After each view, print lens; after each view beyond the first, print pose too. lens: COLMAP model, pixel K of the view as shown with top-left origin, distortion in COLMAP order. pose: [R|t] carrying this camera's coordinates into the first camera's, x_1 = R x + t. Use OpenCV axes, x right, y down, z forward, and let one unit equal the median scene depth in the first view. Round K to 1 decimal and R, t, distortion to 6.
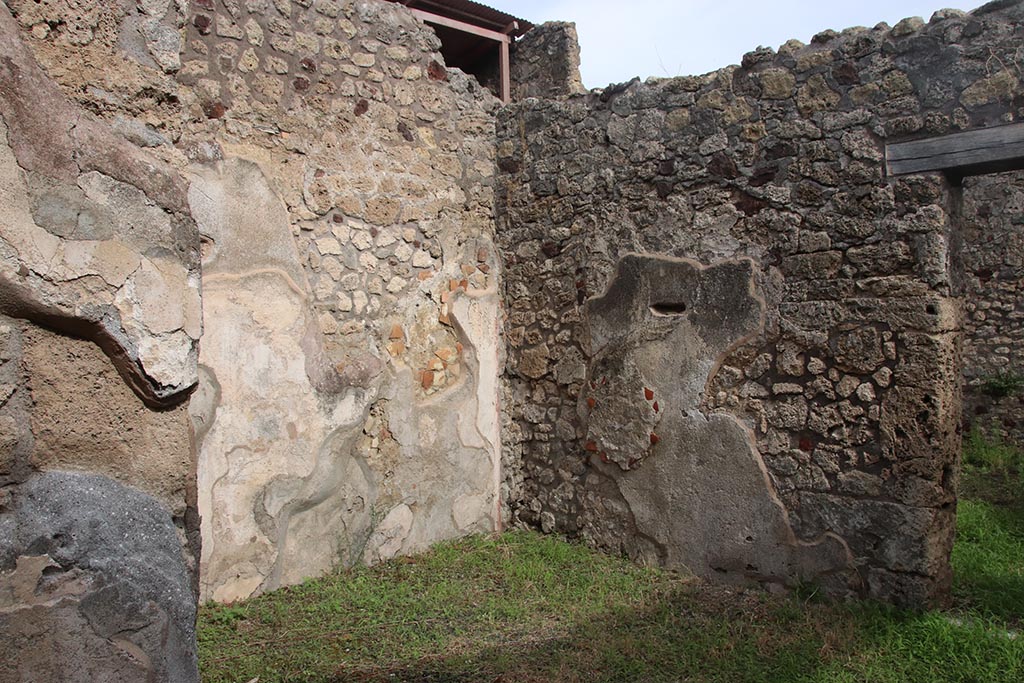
lens RADIAL K [[853.4, 0, 512.9], [0, 853.4, 349.1], [0, 0, 1]] dist [-0.148883, 0.151905]
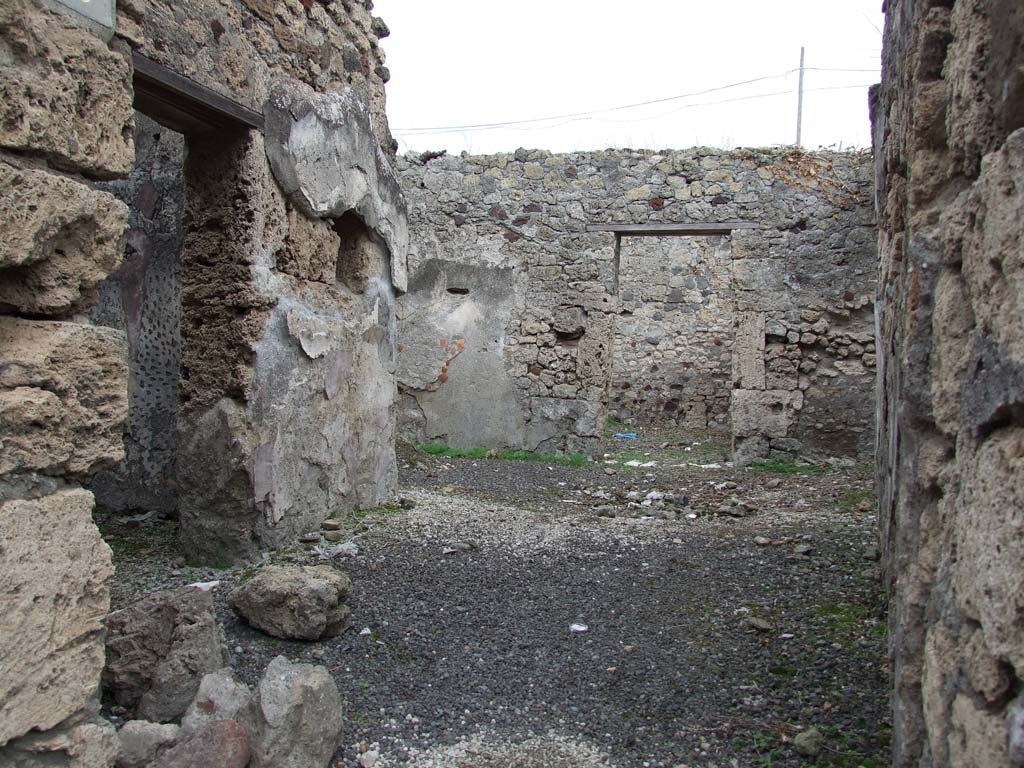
lens RADIAL K [[817.0, 0, 519.0], [0, 817.0, 395.3], [0, 0, 1]] dist [-0.058479, 0.018056]
pose [[0.881450, 0.050053, 0.469618, -0.521775], [-0.055080, 0.998477, -0.003037, 0.177086], [-0.469055, -0.023189, 0.882864, -0.560786]]
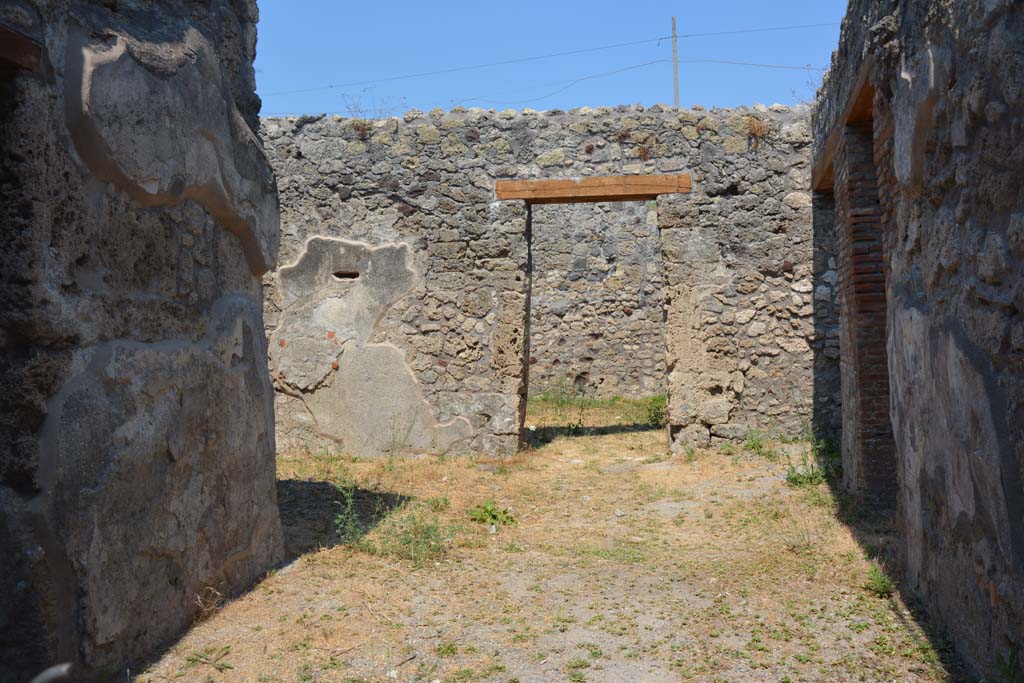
lens RADIAL K [[798.6, 0, 516.9], [0, 798.6, 344.6], [0, 0, 1]] dist [-0.157698, 0.118328]
pose [[0.813248, 0.011598, 0.581802, -0.418609], [-0.000341, 0.999811, -0.019455, 0.110419], [-0.581918, 0.015623, 0.813098, -0.311283]]
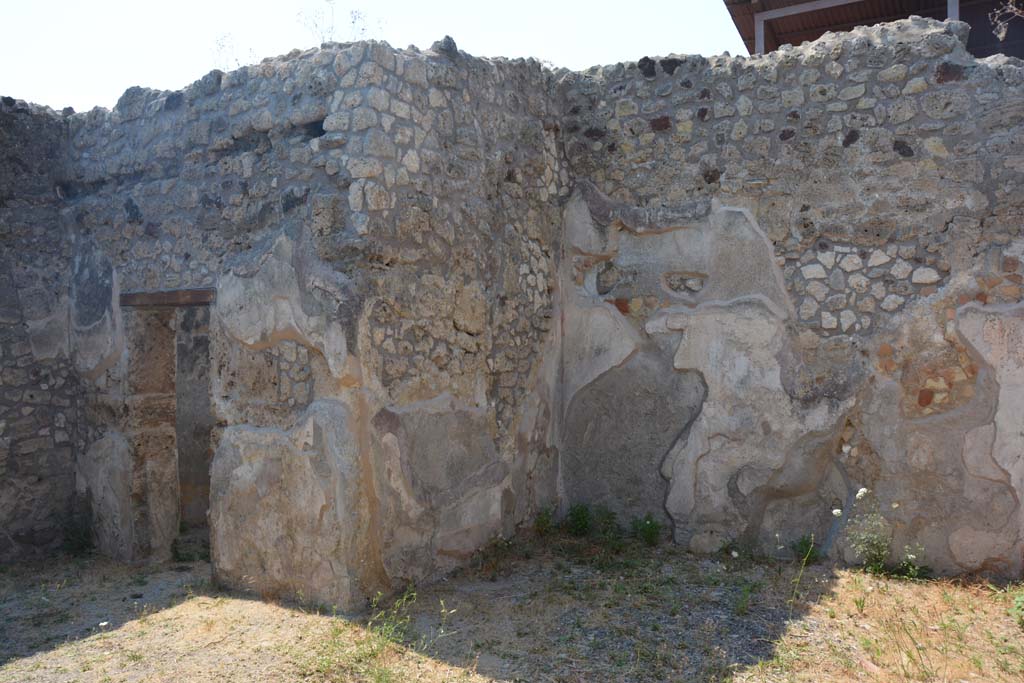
lens RADIAL K [[798.6, 0, 510.8], [0, 798.6, 346.6], [0, 0, 1]] dist [-0.157698, 0.118328]
pose [[0.231395, 0.031445, -0.972351, 0.806596], [-0.019690, 0.999424, 0.027634, -0.048060], [0.972660, 0.012751, 0.231881, 0.416905]]
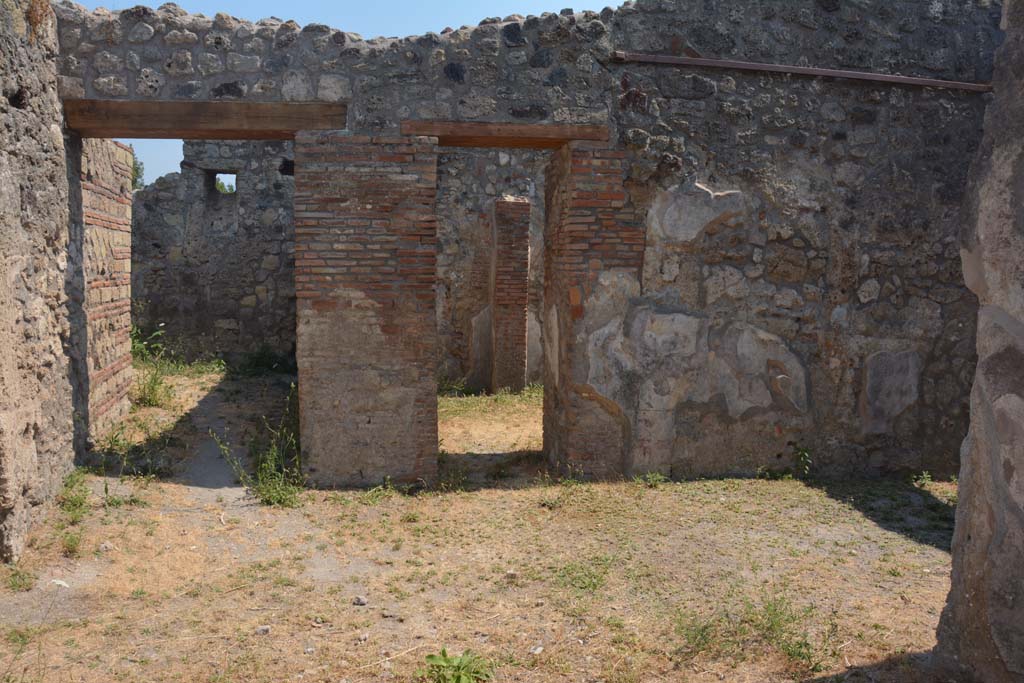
lens RADIAL K [[798.6, 0, 505.6], [0, 798.6, 344.3], [0, 0, 1]] dist [-0.157698, 0.118328]
pose [[-0.867092, -0.026499, 0.497443, -0.153514], [0.021877, 0.995595, 0.091168, 0.003402], [-0.497668, 0.089934, -0.862693, 1.106445]]
